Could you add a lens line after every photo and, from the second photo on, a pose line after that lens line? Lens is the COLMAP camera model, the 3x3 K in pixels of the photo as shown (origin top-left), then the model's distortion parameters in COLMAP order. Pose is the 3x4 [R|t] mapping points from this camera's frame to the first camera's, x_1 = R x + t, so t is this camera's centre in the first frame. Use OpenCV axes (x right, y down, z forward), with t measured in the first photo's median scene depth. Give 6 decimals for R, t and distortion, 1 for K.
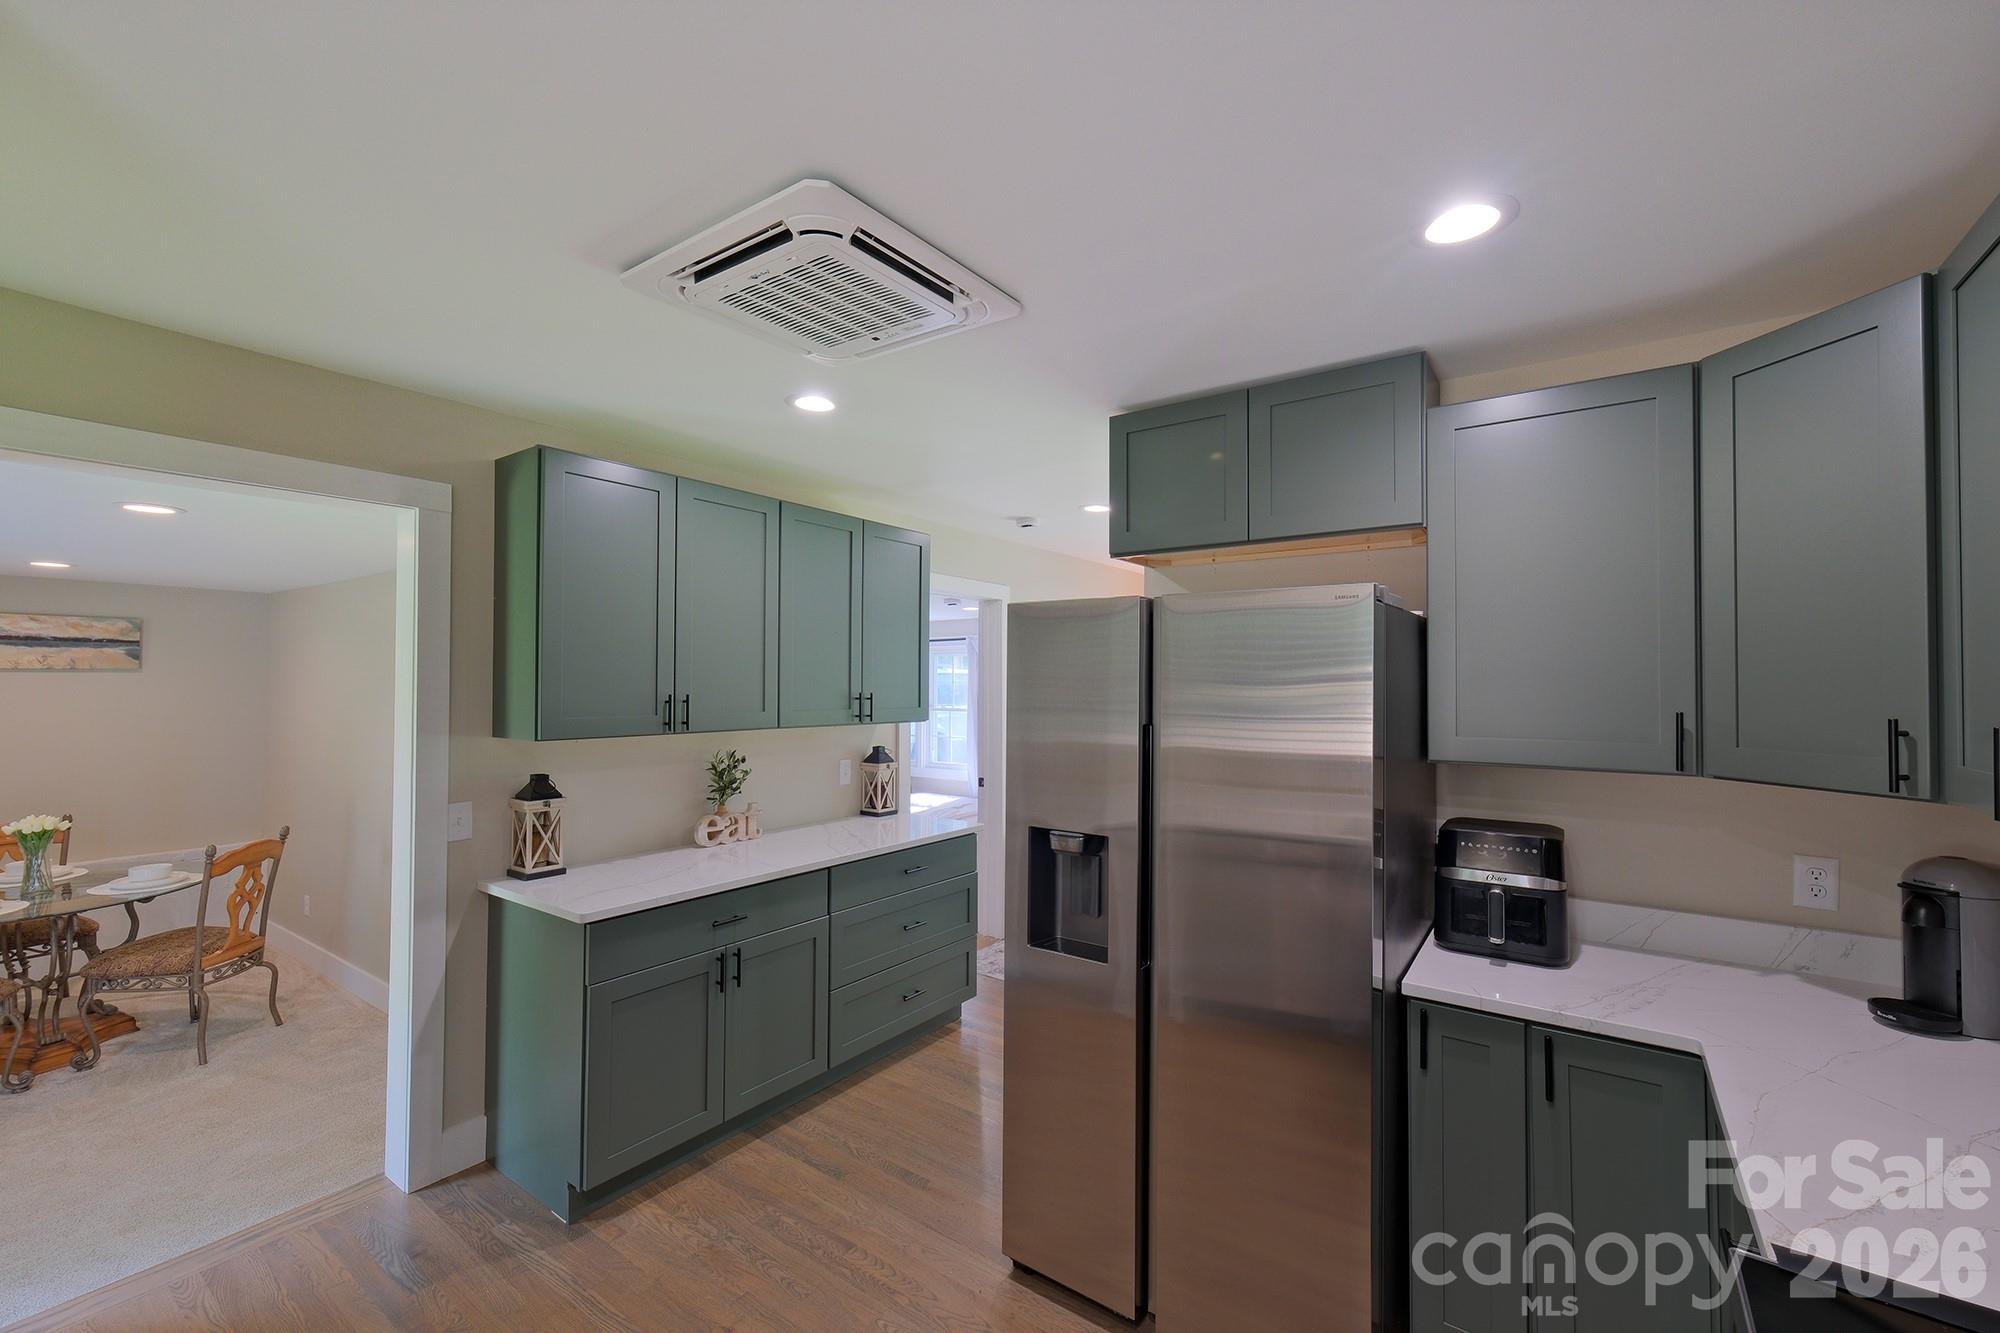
lens RADIAL K [[824.2, 0, 1000.0], [0, 824.2, 671.4], [0, 0, 1]] dist [0.001873, 0.000676]
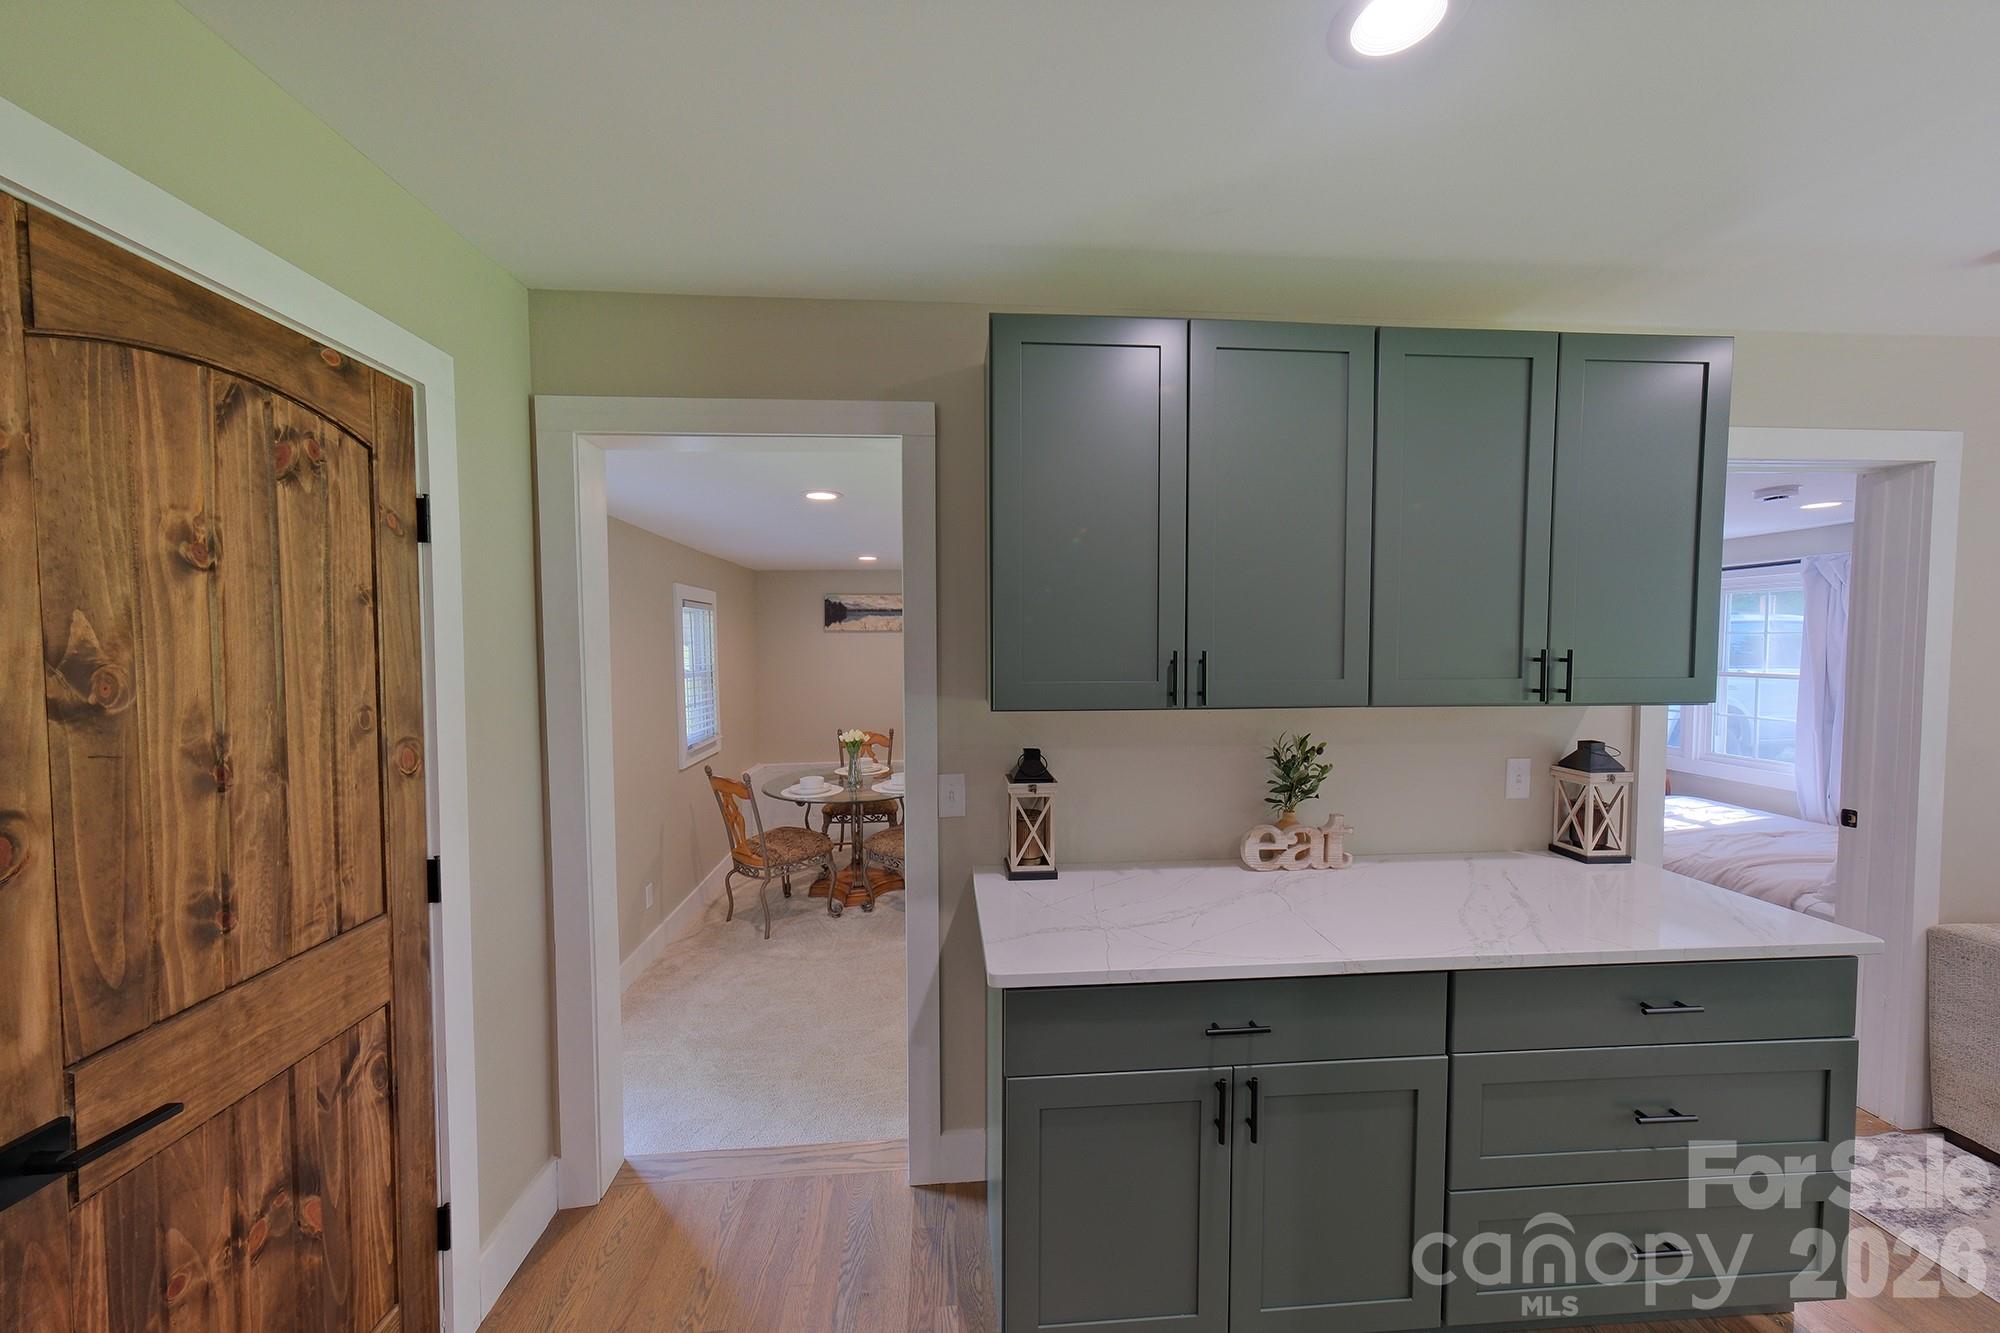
lens RADIAL K [[715.4, 0, 994.5], [0, 715.4, 672.3], [0, 0, 1]] dist [-0.010242, 0.007442]
pose [[0.643495, 0.029605, -0.764877, -0.035724], [0.016627, 0.998475, 0.052635, 0.008837], [0.765270, -0.046588, 0.642022, 0.367177]]
